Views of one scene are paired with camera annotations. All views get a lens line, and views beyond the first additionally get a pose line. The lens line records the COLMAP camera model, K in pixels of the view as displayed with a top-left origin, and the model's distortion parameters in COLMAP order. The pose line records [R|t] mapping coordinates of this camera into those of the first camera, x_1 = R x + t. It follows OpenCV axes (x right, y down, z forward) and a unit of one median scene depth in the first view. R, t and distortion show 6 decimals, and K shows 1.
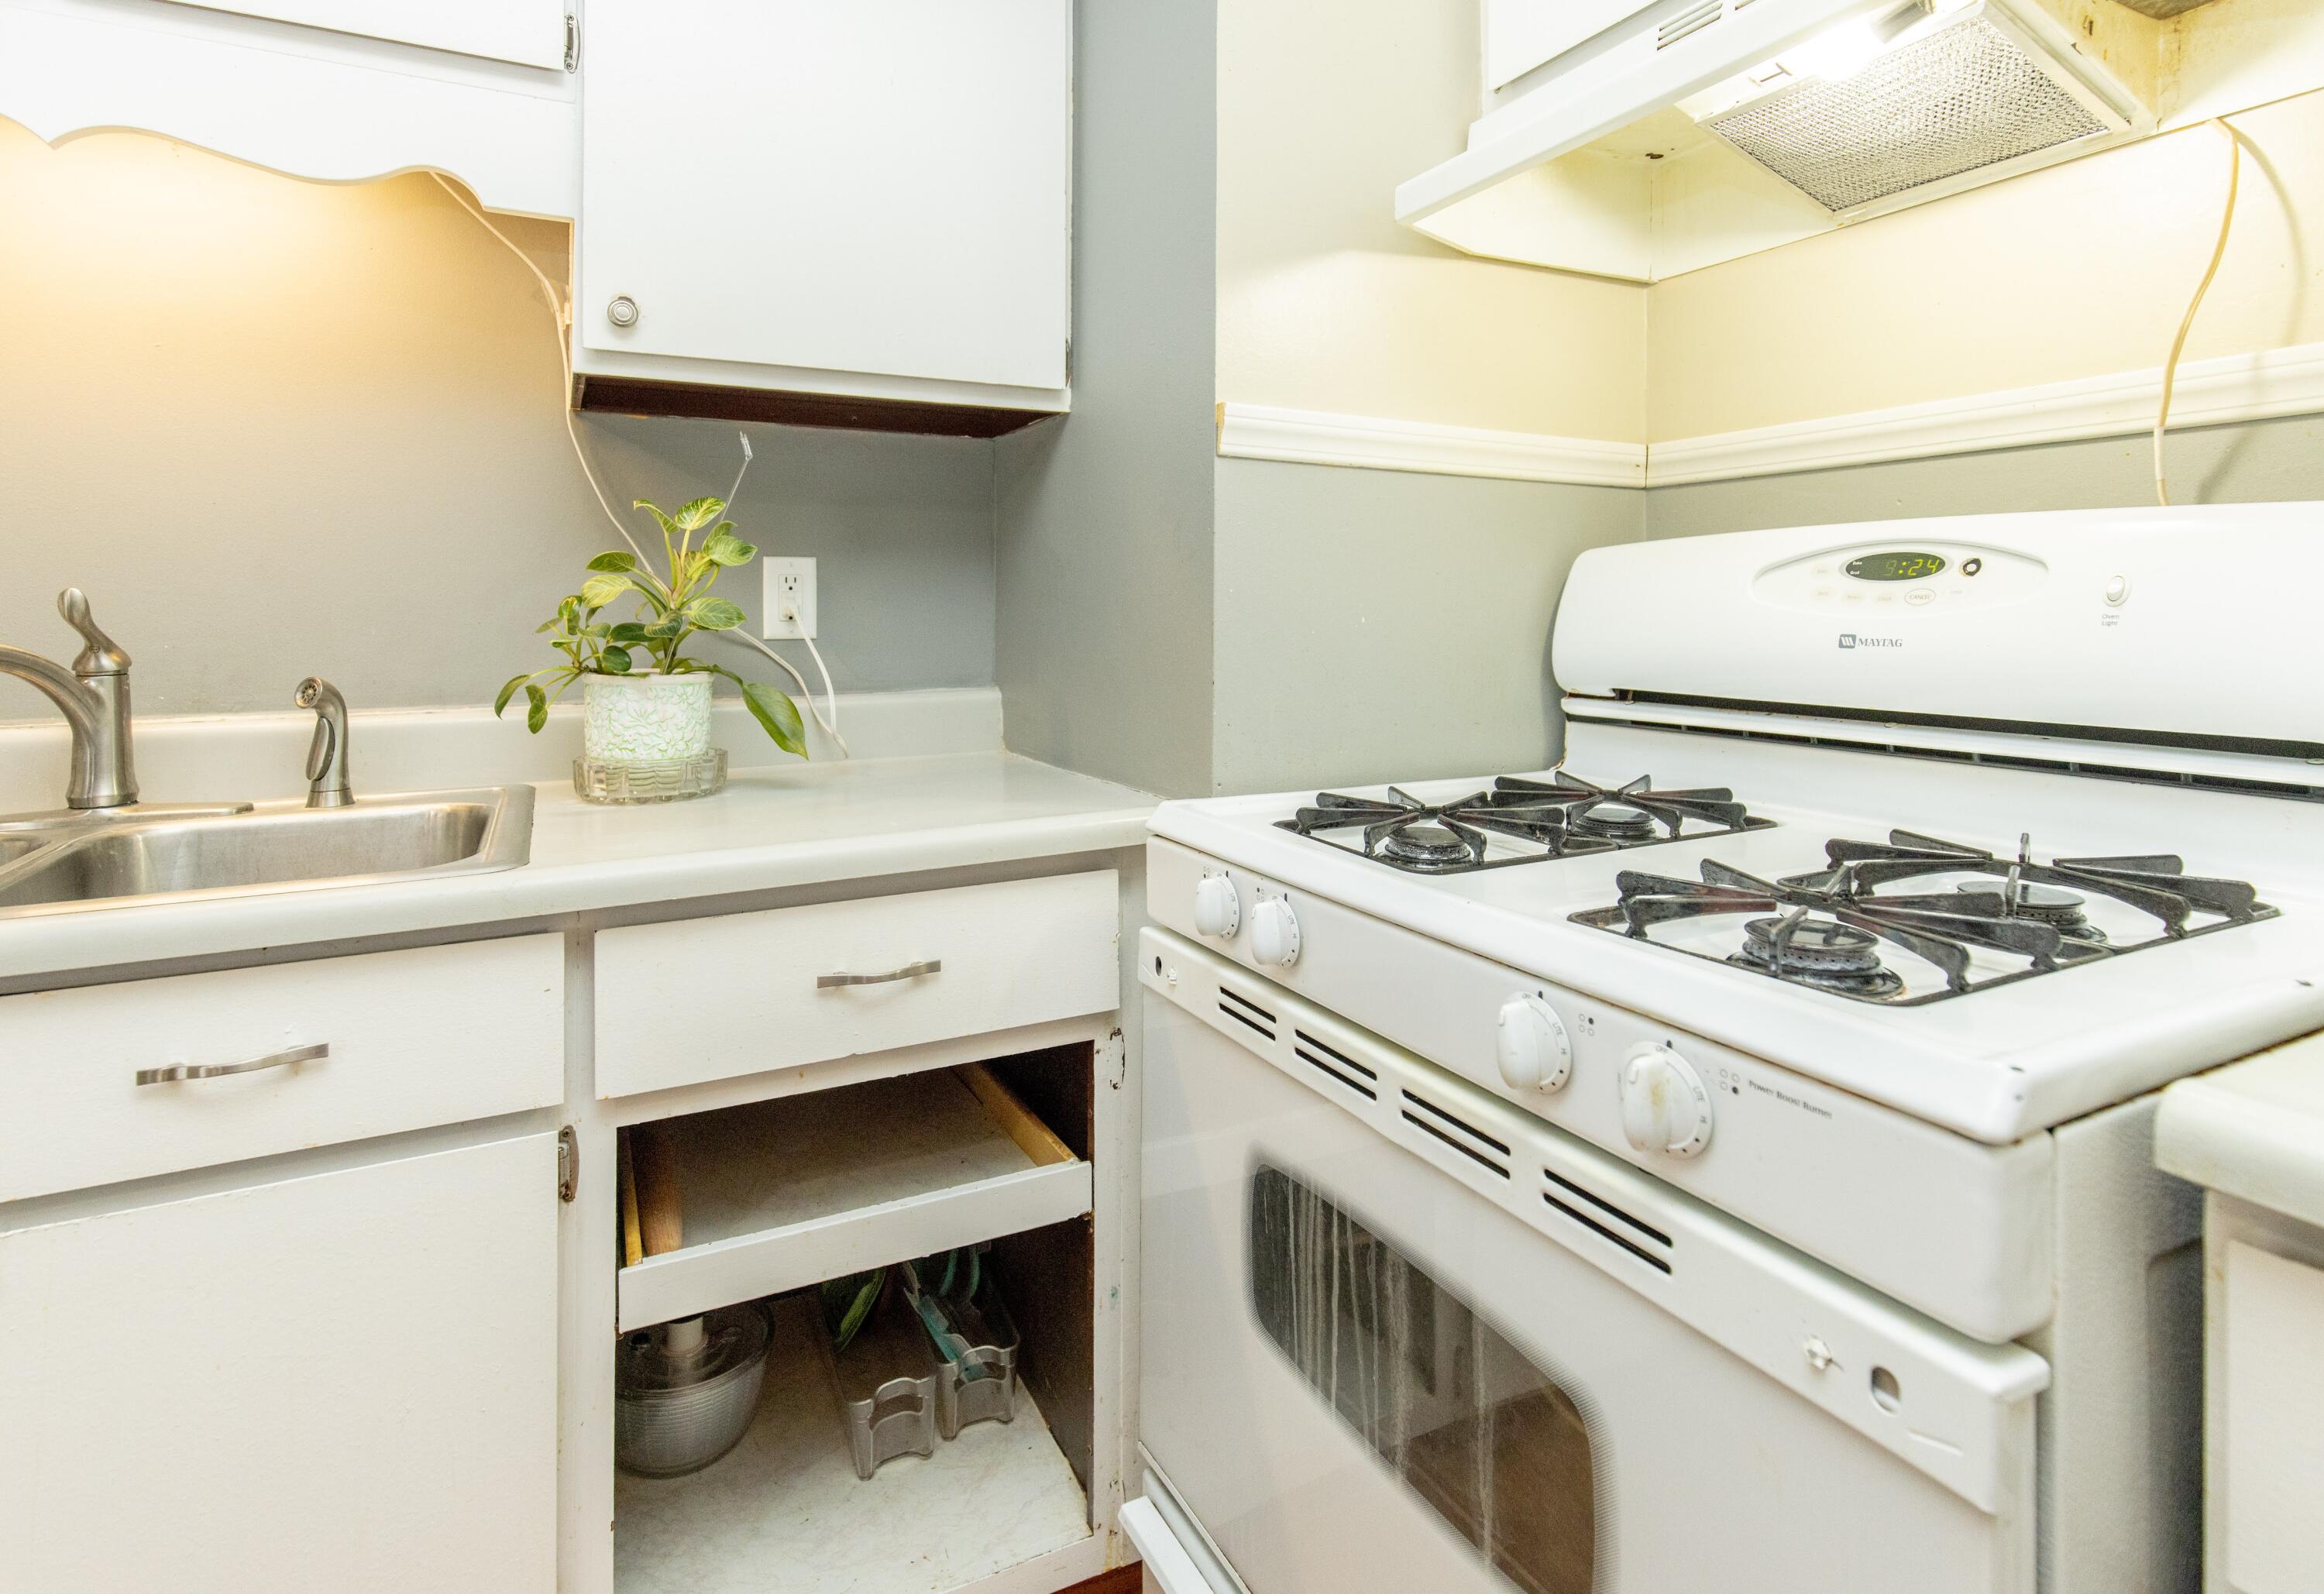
lens RADIAL K [[1145.5, 0, 1157.1], [0, 1145.5, 622.3], [0, 0, 1]] dist [-0.001774, -0.000435]
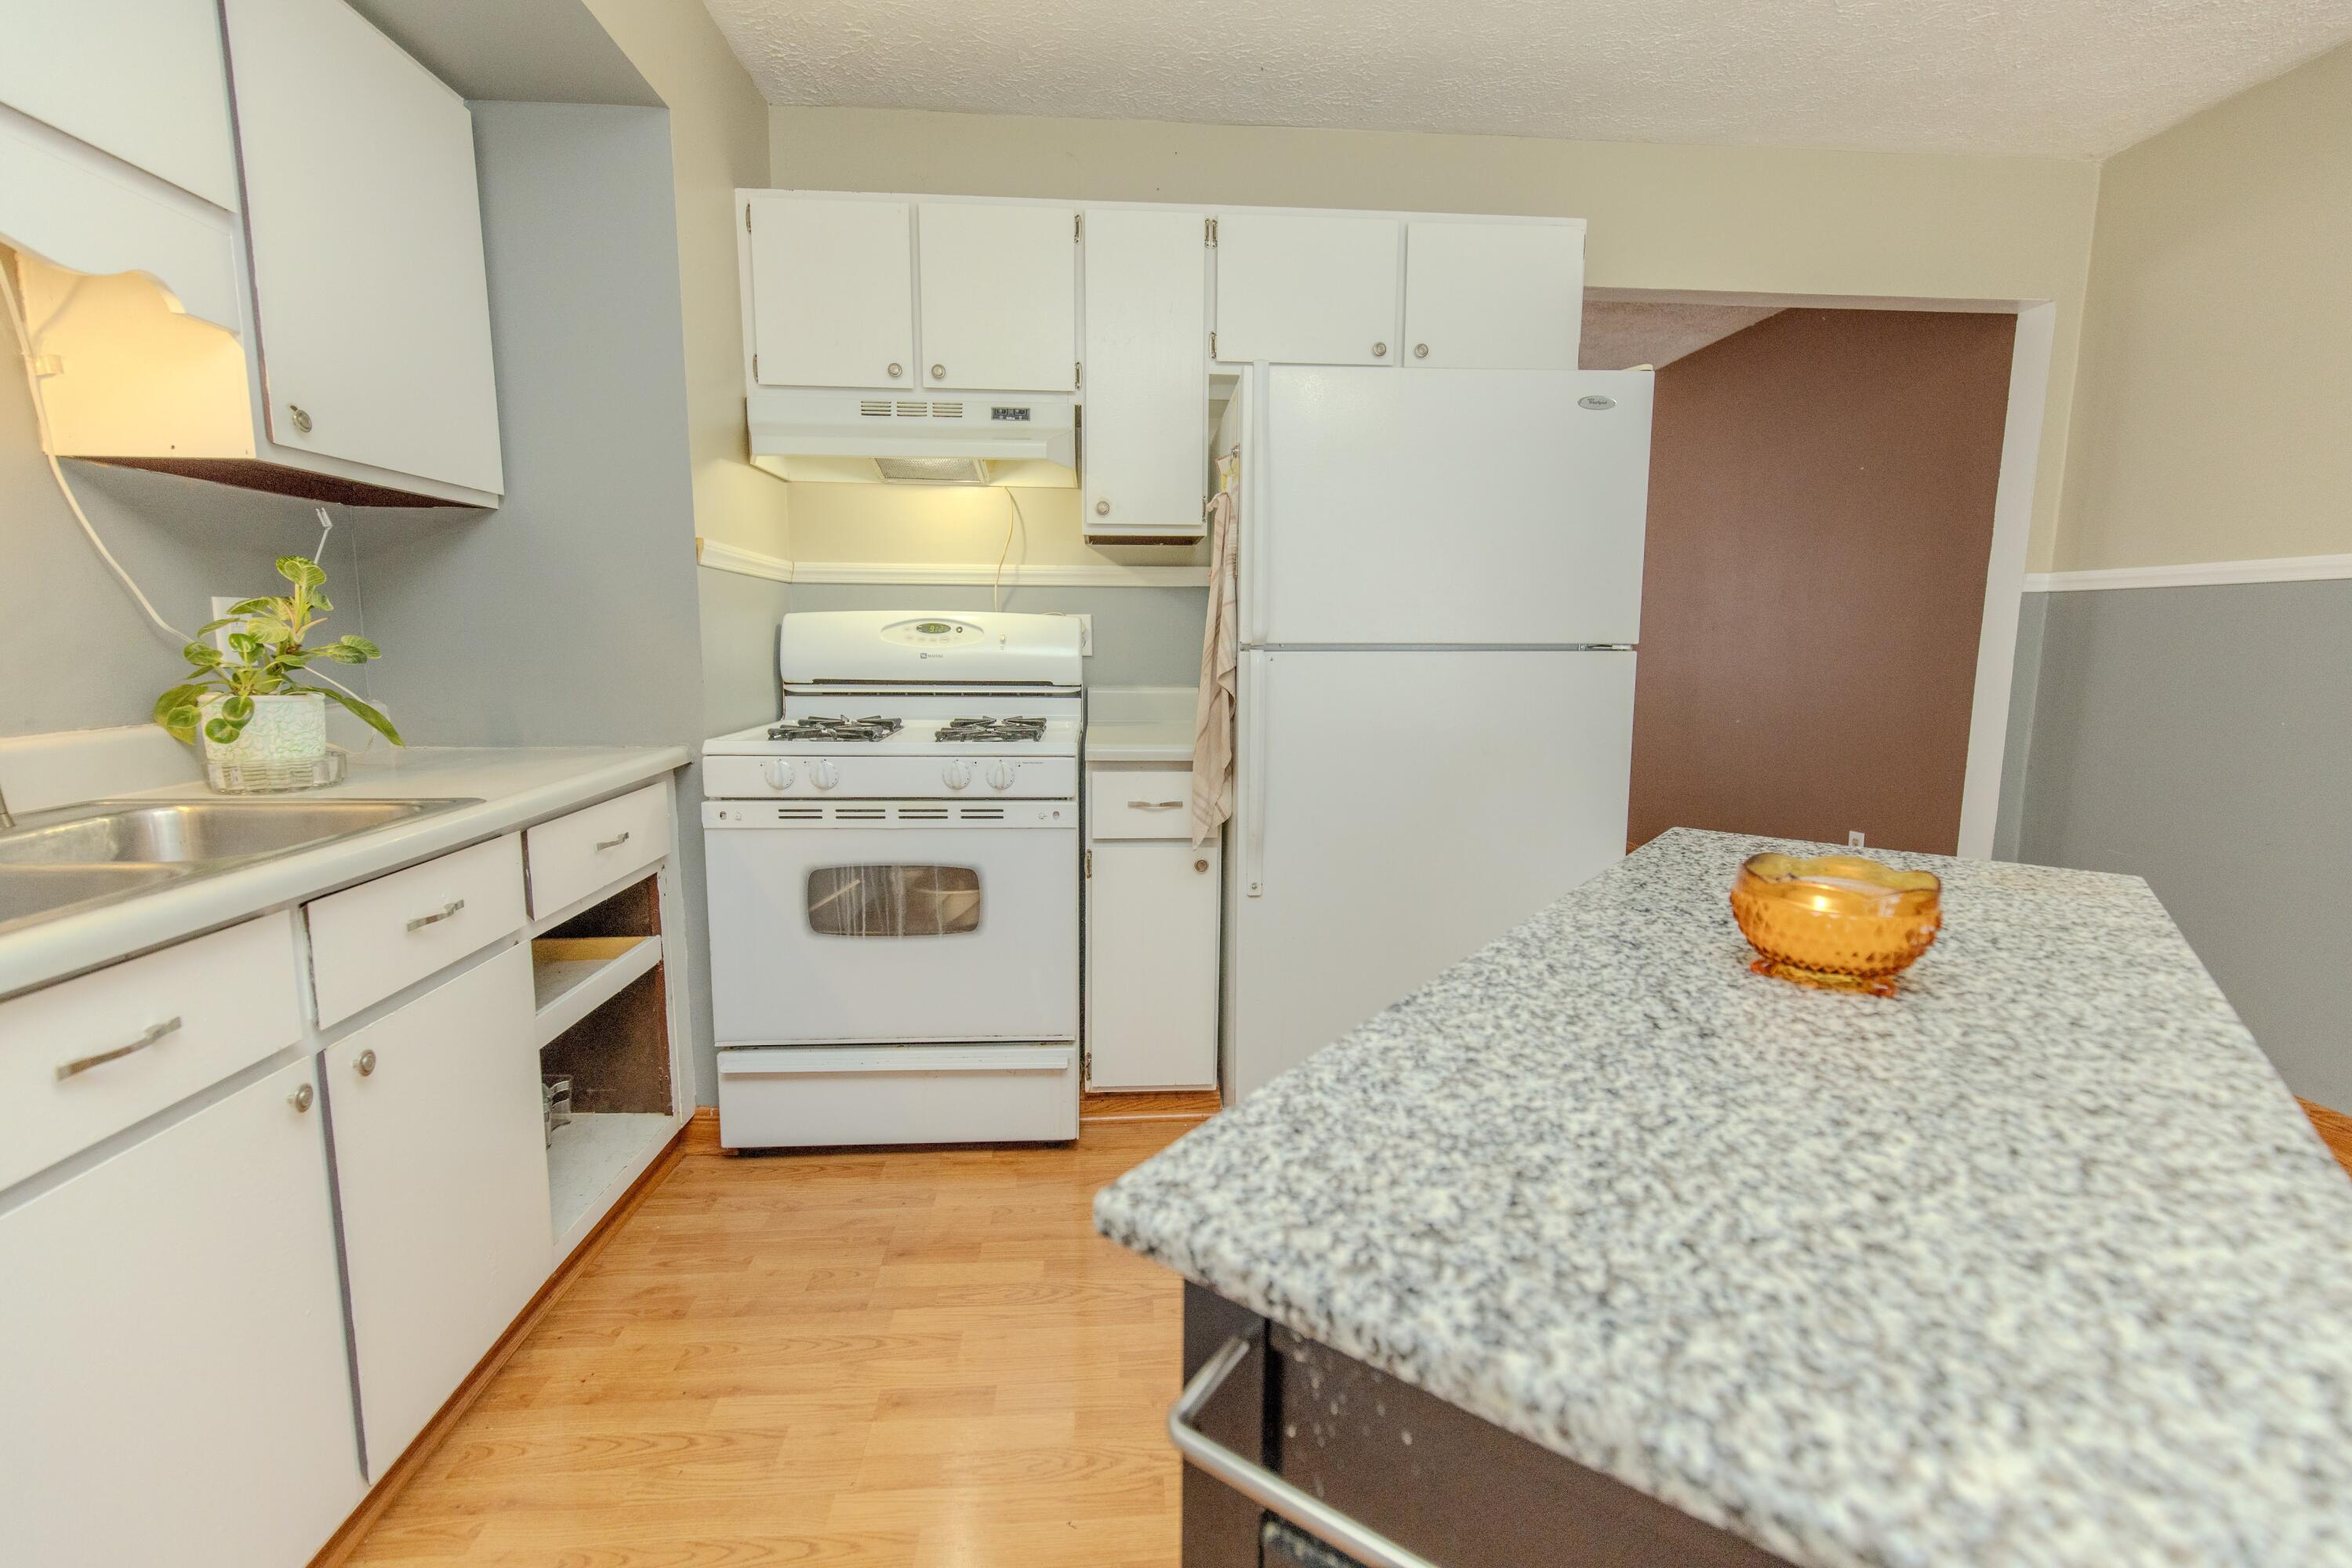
lens RADIAL K [[1064.7, 0, 1178.2], [0, 1064.7, 772.2], [0, 0, 1]] dist [0.003560, 0.000148]
pose [[0.373738, -0.113953, 0.920508, -1.521601], [0.000750, 0.992461, 0.122556, -0.018670], [-0.927534, -0.045113, 0.371006, -0.513839]]
